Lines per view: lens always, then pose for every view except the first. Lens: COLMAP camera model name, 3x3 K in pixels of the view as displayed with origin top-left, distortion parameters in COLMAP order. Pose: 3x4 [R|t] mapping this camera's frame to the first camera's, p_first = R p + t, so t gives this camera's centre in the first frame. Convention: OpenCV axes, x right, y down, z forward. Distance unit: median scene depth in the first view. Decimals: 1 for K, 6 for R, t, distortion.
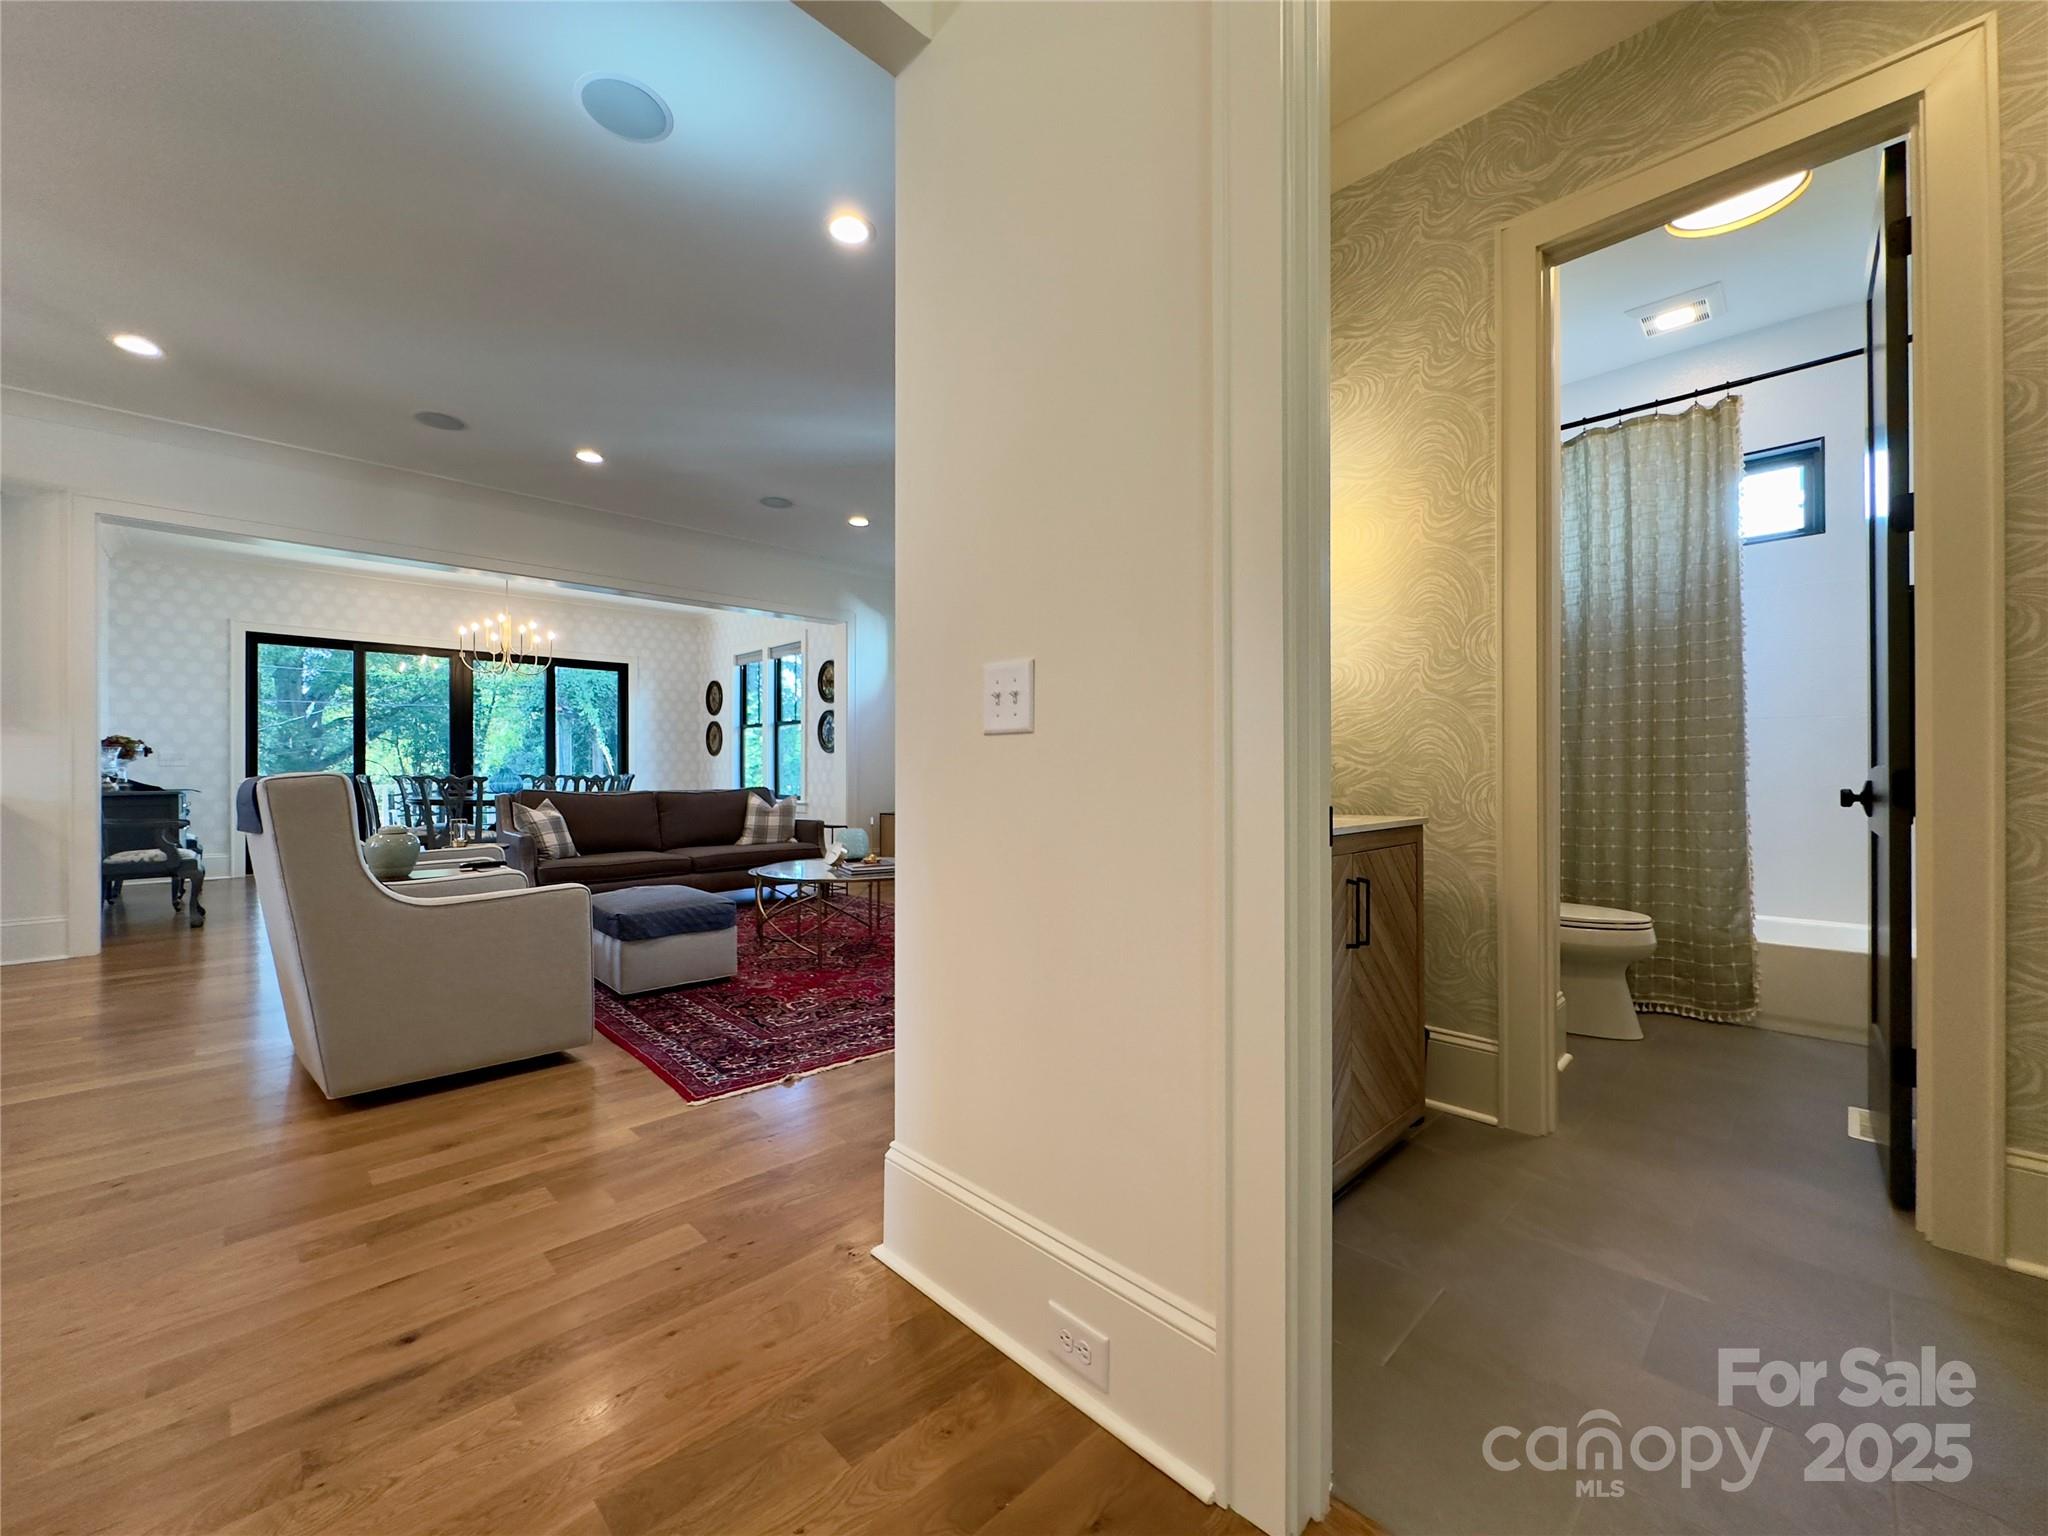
lens RADIAL K [[822.3, 0, 1020.4], [0, 822.3, 772.6], [0, 0, 1]] dist [0.000454, 0.000098]
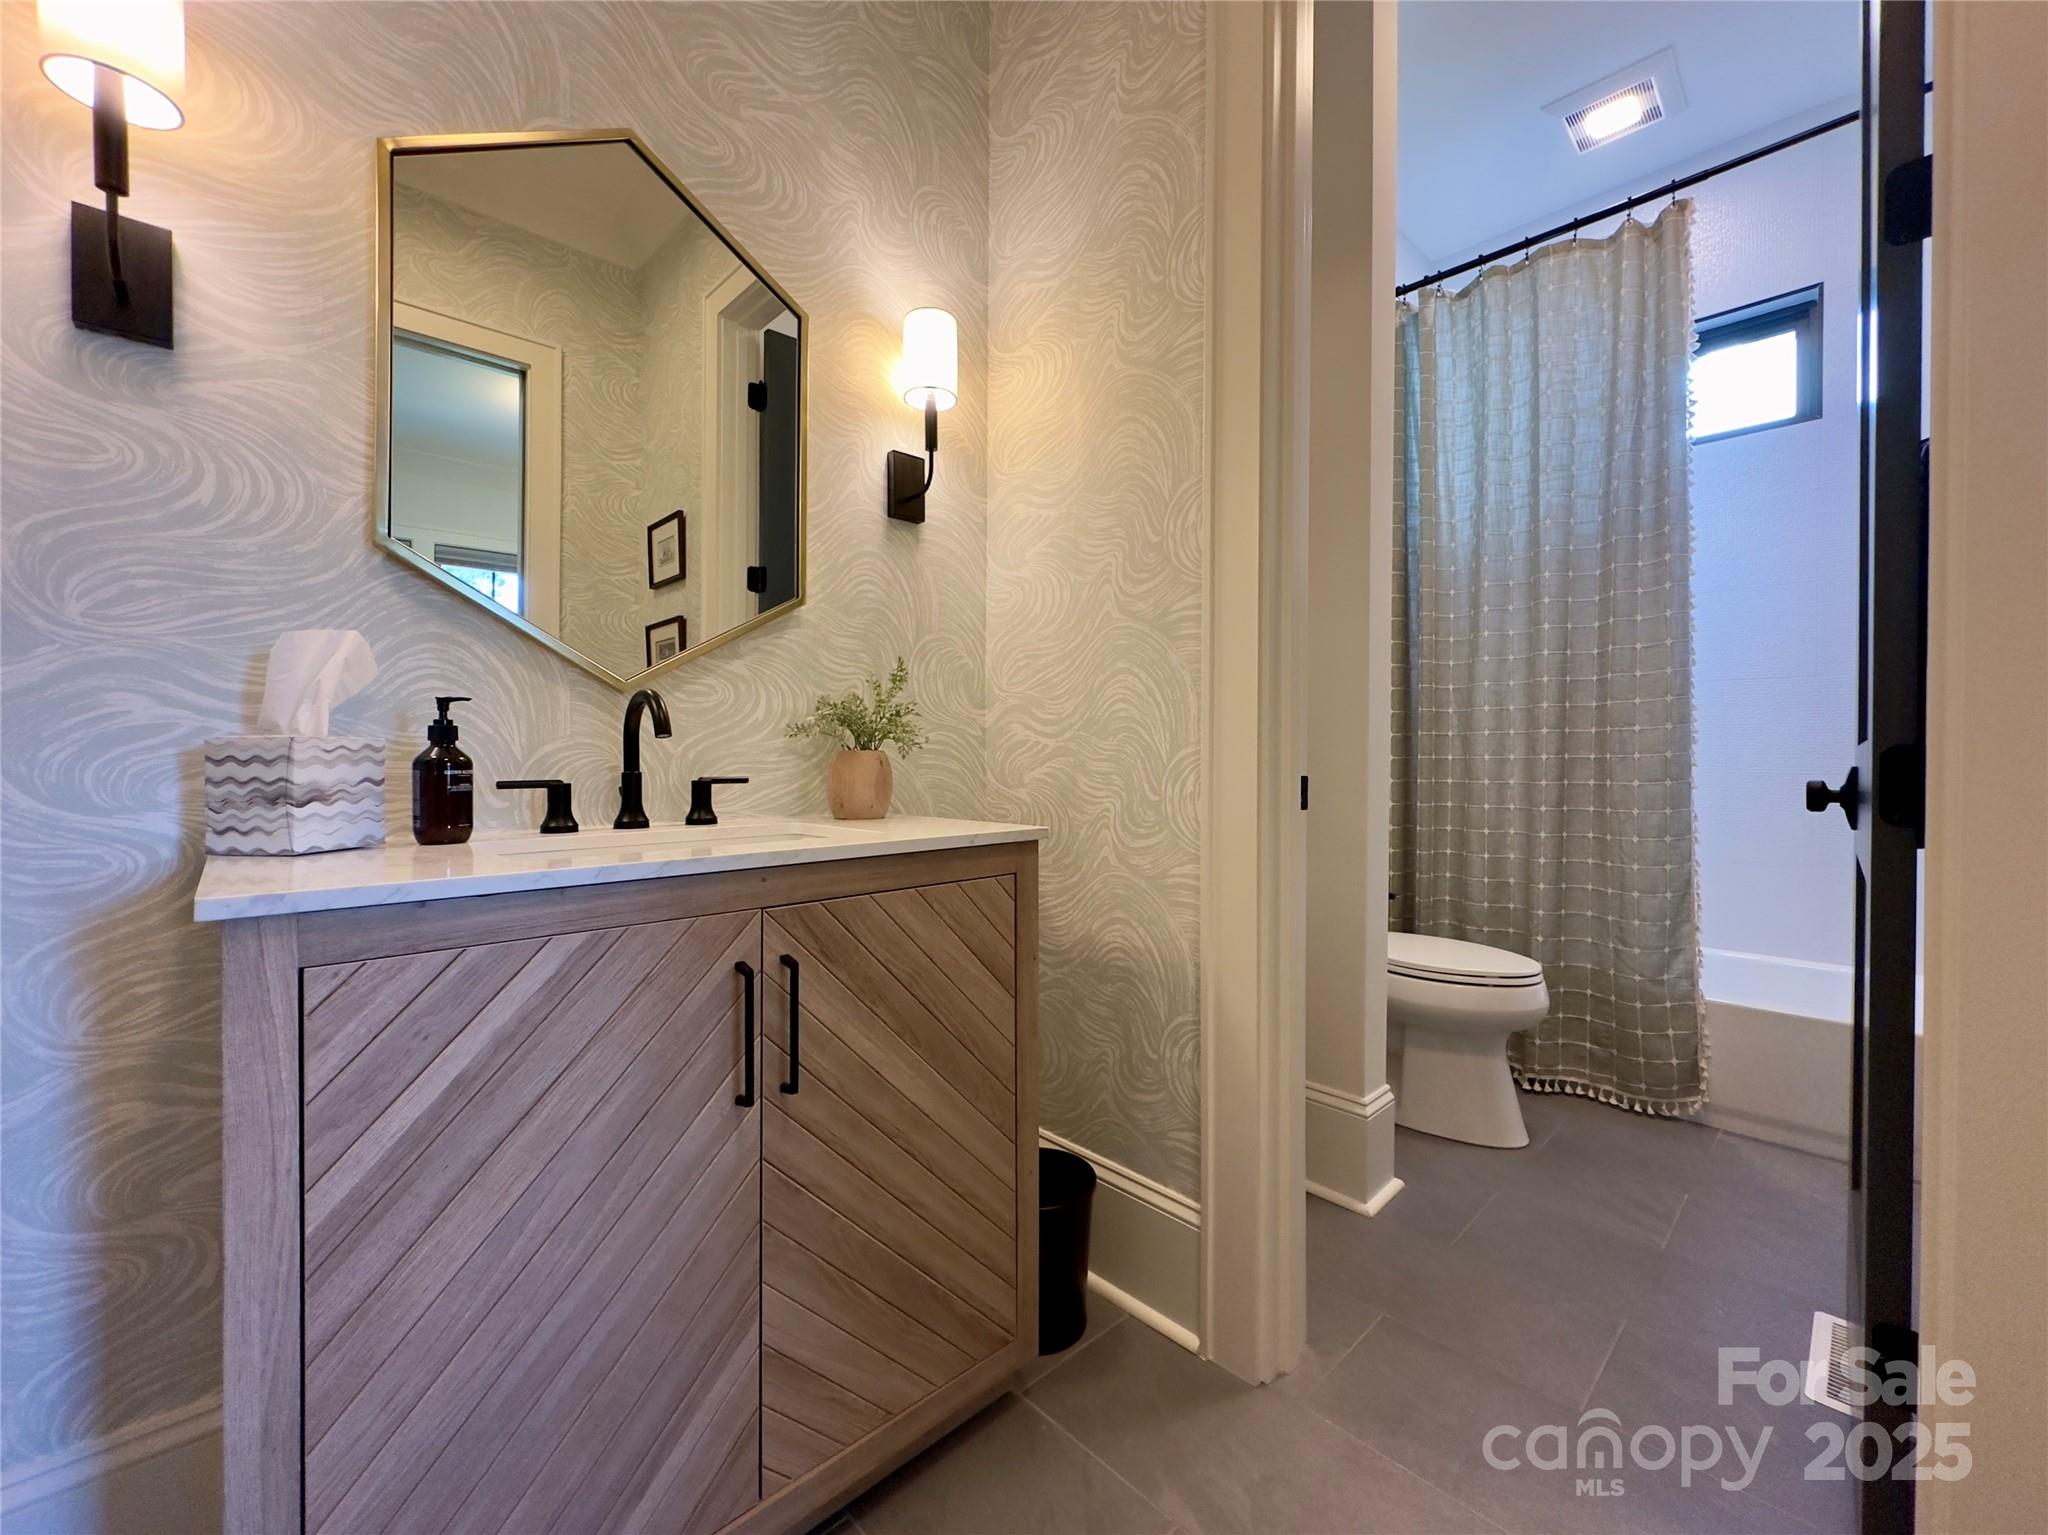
lens RADIAL K [[826.7, 0, 1022.5], [0, 826.7, 760.6], [0, 0, 1]] dist [-0.000101, -0.000633]
pose [[0.999811, 0.005849, -0.018536, 0.329195], [-0.005673, 0.999939, 0.009517, 0.002444], [0.018591, -0.009410, 0.999783, 0.294527]]
